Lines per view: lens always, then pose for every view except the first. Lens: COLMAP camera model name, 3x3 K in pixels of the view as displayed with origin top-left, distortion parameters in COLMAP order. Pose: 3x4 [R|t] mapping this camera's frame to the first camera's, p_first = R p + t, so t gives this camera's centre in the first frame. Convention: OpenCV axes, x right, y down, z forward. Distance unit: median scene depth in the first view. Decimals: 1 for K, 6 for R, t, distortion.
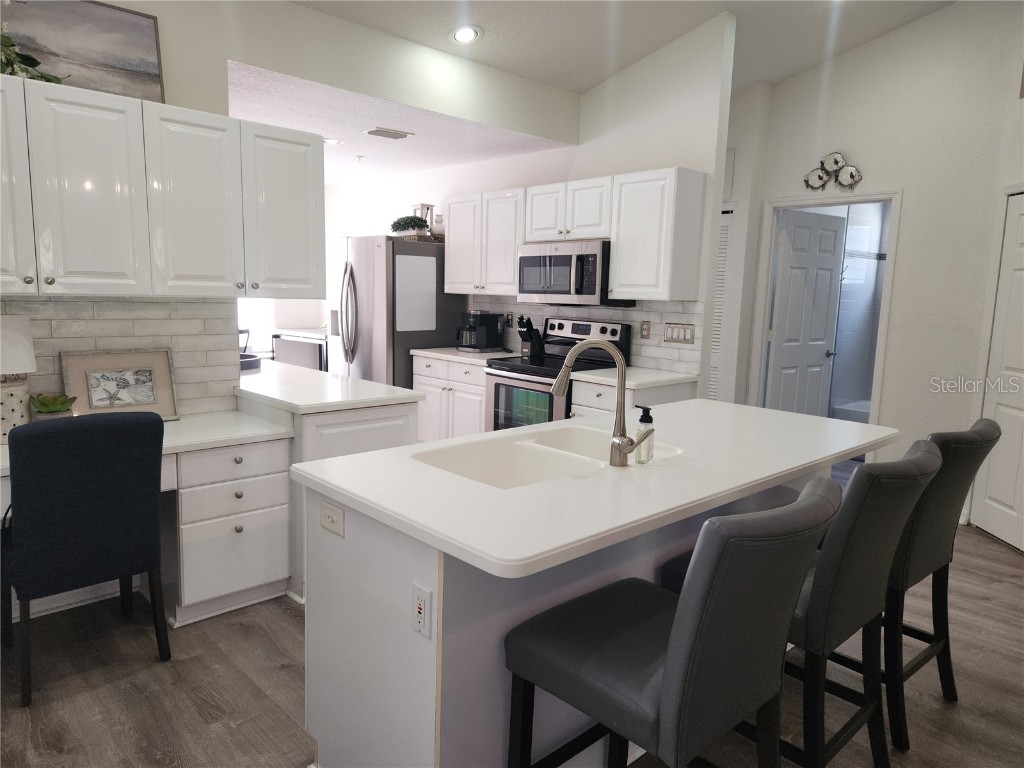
lens RADIAL K [[695.7, 0, 514.6], [0, 695.7, 386.7], [0, 0, 1]] dist [0.044363, -0.020419]
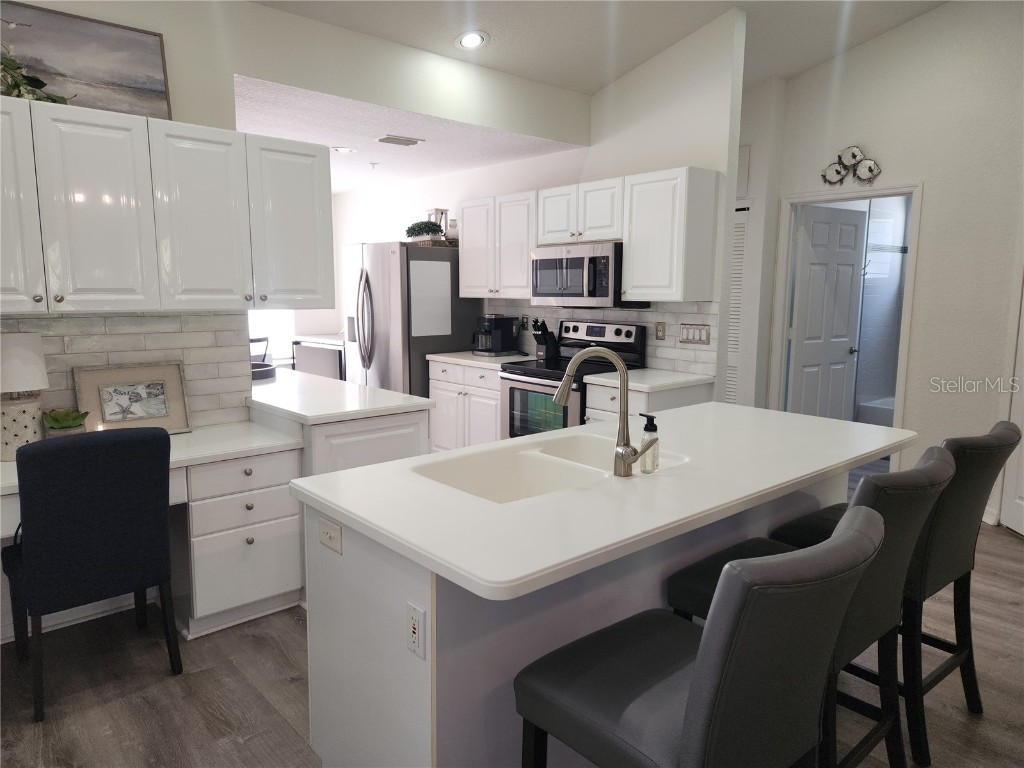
lens RADIAL K [[695.7, 0, 518.2], [0, 695.7, 382.5], [0, 0, 1]] dist [0.044363, -0.020419]
pose [[0.999355, -0.017182, -0.031543, 0.016206], [0.017036, 0.999843, -0.004893, -0.007451], [0.031622, 0.004353, 0.999490, 0.005488]]
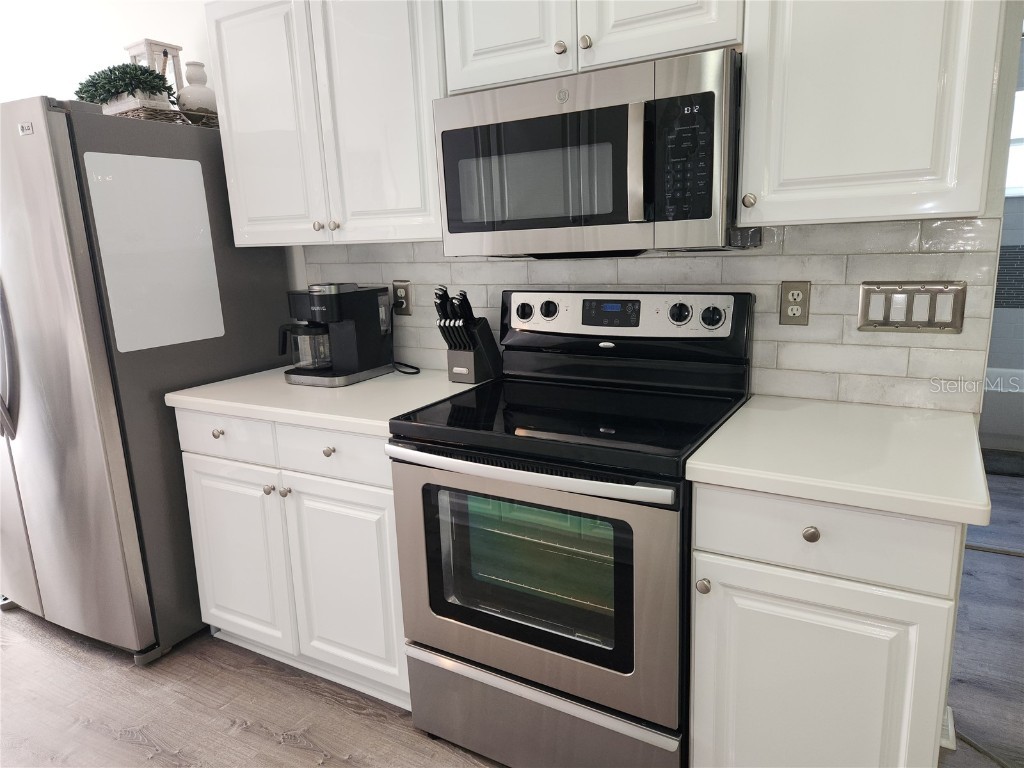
lens RADIAL K [[695.7, 0, 507.0], [0, 695.7, 388.3], [0, 0, 1]] dist [0.044363, -0.020419]
pose [[0.959346, -0.120783, 0.255081, -0.076844], [0.101745, 0.991034, 0.086606, -0.087182], [-0.263255, -0.057132, 0.963033, 0.676996]]
